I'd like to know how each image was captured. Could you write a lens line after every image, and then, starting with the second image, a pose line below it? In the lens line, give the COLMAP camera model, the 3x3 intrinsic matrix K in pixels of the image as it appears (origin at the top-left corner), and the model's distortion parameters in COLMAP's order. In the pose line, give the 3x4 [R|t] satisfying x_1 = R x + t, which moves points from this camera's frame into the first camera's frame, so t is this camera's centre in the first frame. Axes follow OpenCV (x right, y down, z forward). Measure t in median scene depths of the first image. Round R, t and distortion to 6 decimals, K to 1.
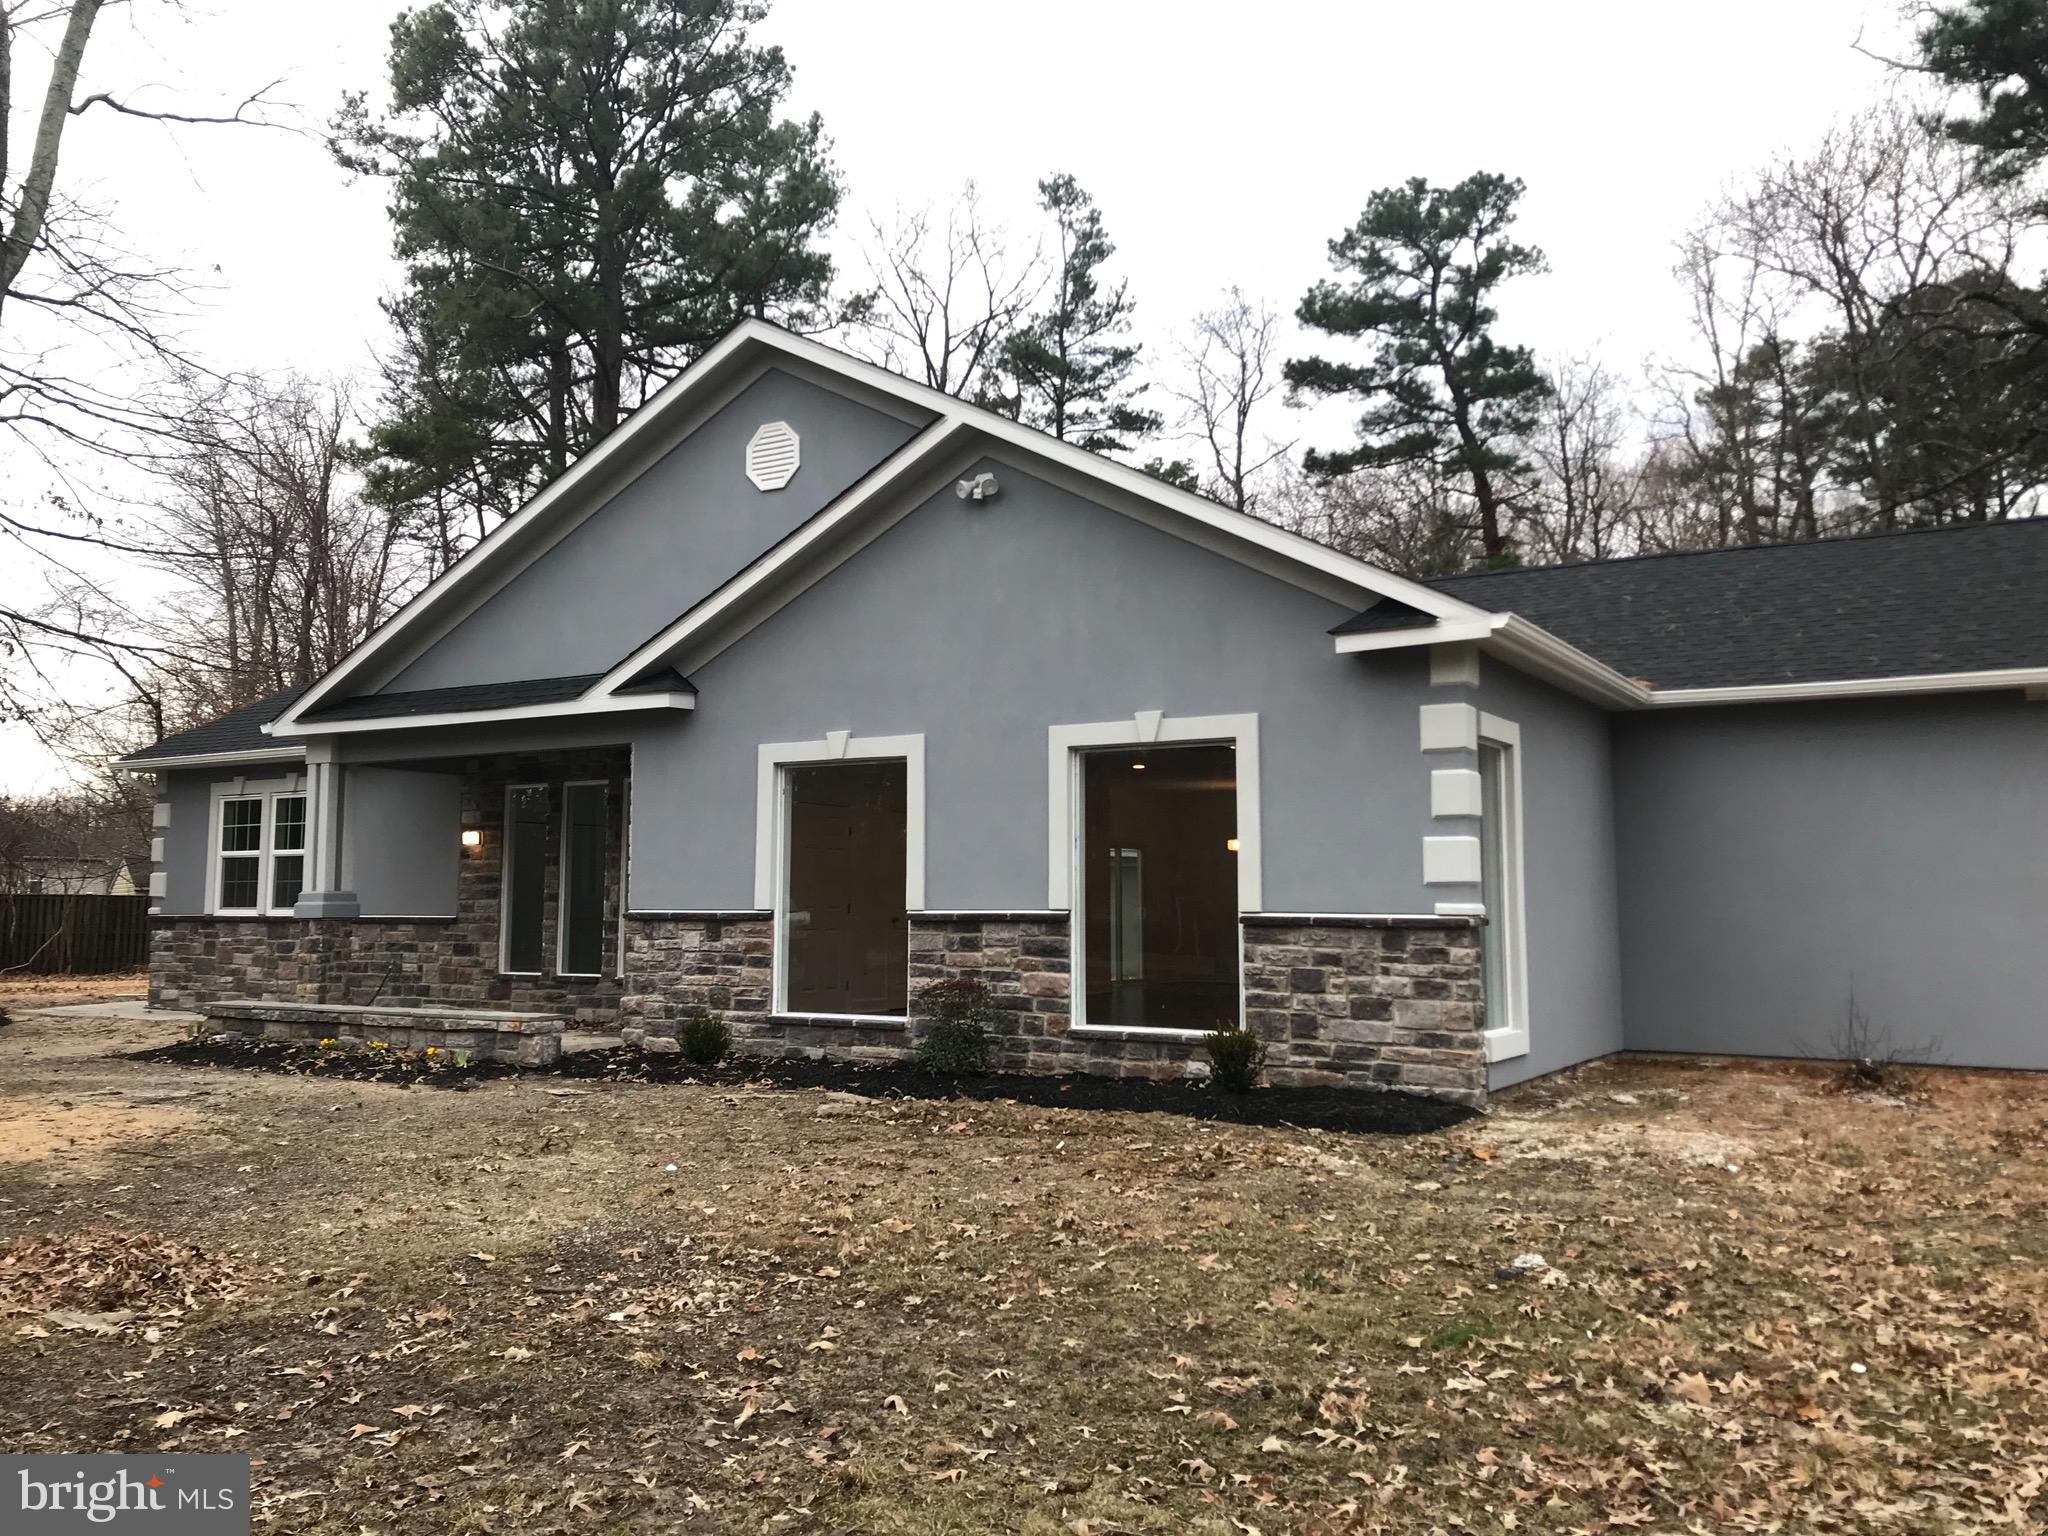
lens RADIAL K [[1672.1, 0, 1014.3], [0, 1672.1, 747.3], [0, 0, 1]] dist [0.131628, -0.289542]
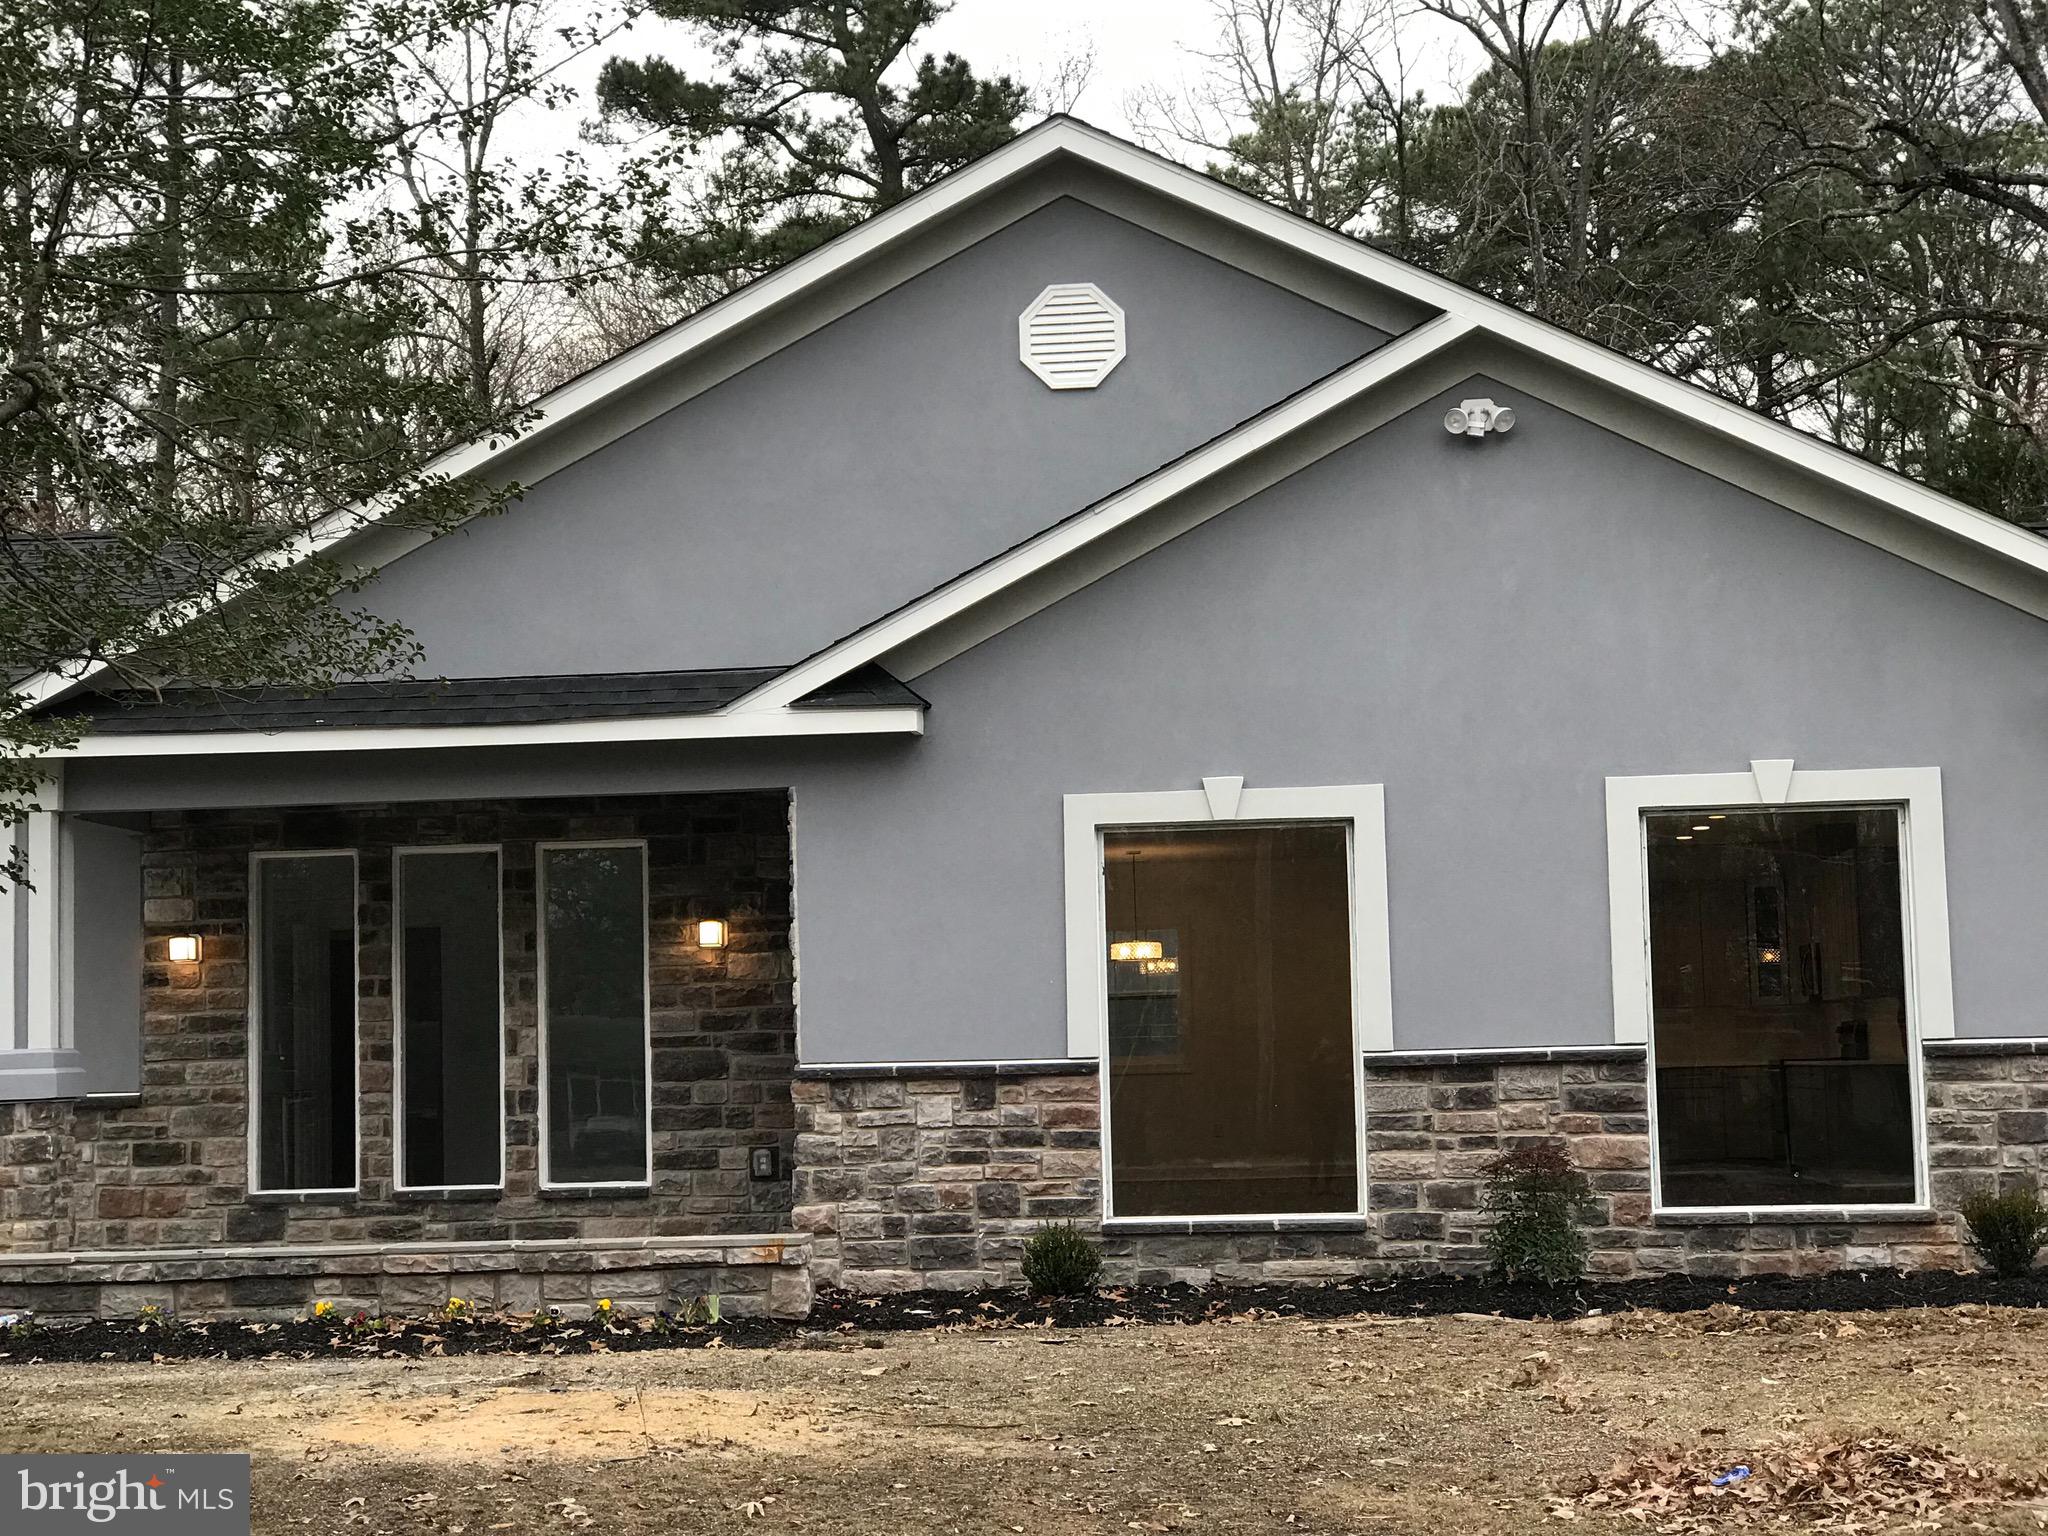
lens RADIAL K [[3384.5, 0, 995.5], [0, 3384.5, 770.2], [0, 0, 1]] dist [-0.026409, 0.862675]
pose [[0.899219, 0.014519, 0.437258, -0.732198], [-0.016040, 0.999871, -0.000215, -0.010263], [-0.437204, -0.006821, 0.899336, -0.127662]]
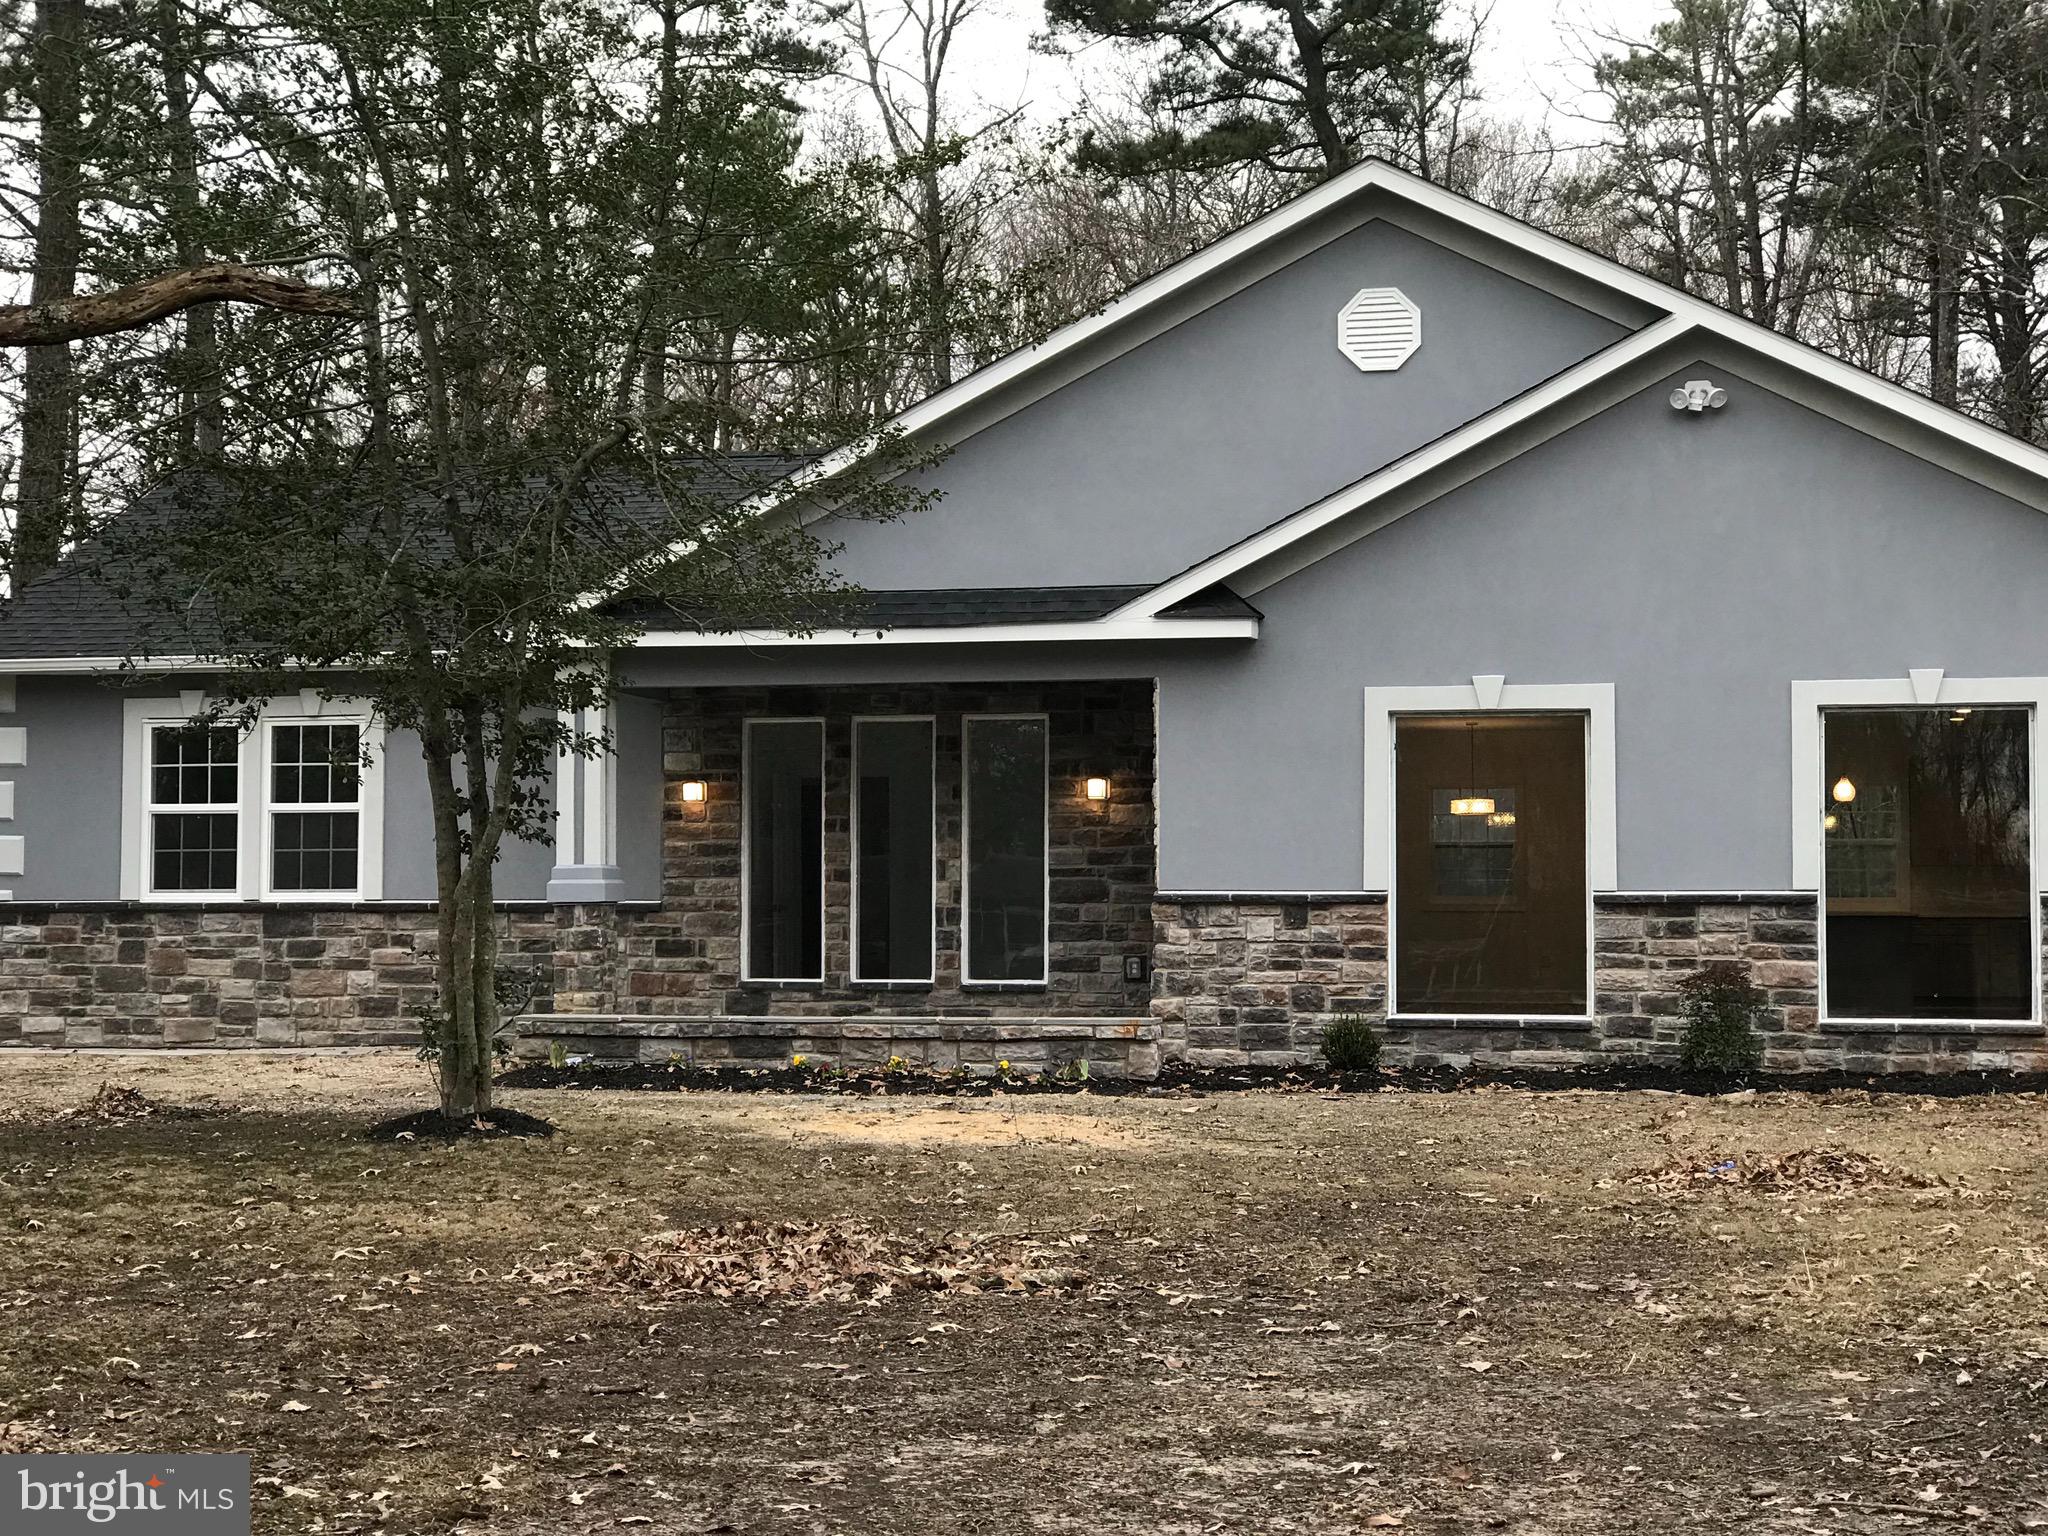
lens RADIAL K [[3384.5, 0, 995.5], [0, 3384.5, 770.2], [0, 0, 1]] dist [-0.026409, 0.862675]
pose [[0.949336, 0.012012, 0.314032, -0.838339], [-0.028856, 0.998380, 0.049043, -0.037042], [-0.312934, -0.055620, 0.948145, -0.498609]]
